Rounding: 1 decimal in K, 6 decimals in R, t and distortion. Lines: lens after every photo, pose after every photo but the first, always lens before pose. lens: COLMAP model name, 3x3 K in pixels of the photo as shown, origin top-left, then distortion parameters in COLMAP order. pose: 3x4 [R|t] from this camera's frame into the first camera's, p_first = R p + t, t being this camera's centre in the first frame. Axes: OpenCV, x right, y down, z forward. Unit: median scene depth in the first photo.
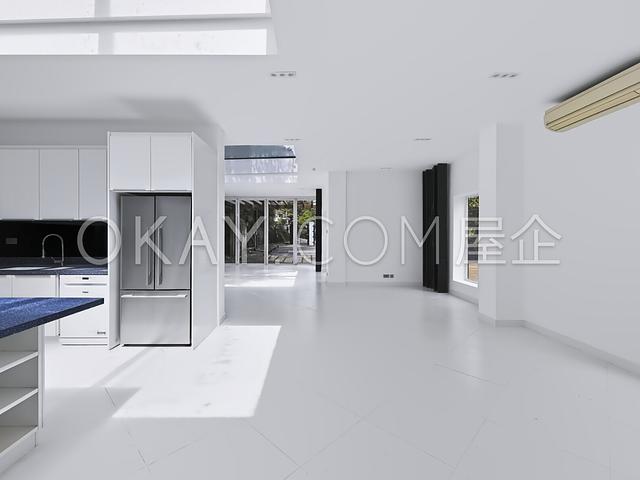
lens RADIAL K [[265.8, 0, 320.0], [0, 265.8, 240.0], [0, 0, 1]] dist [0.000175, 0.000024]
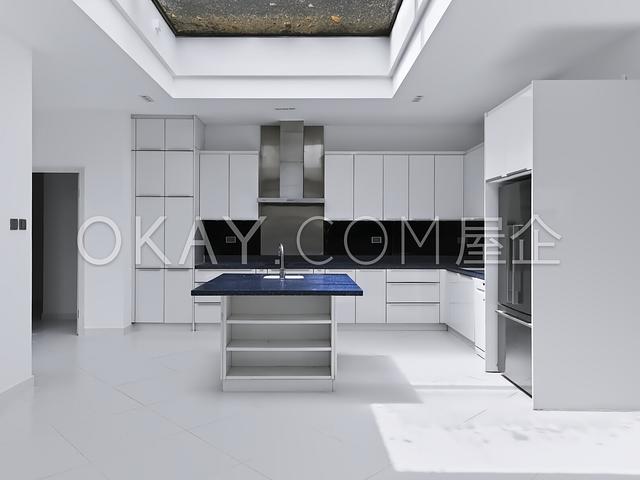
lens RADIAL K [[441.9, 0, 320.0], [0, 441.9, 240.0], [0, 0, 1]] dist [0.000579, -0.000105]
pose [[0.025249, 0.010162, -0.999630, 0.895015], [-0.024876, 0.999645, 0.009534, -0.003530], [0.999372, 0.024626, 0.025492, 0.665016]]
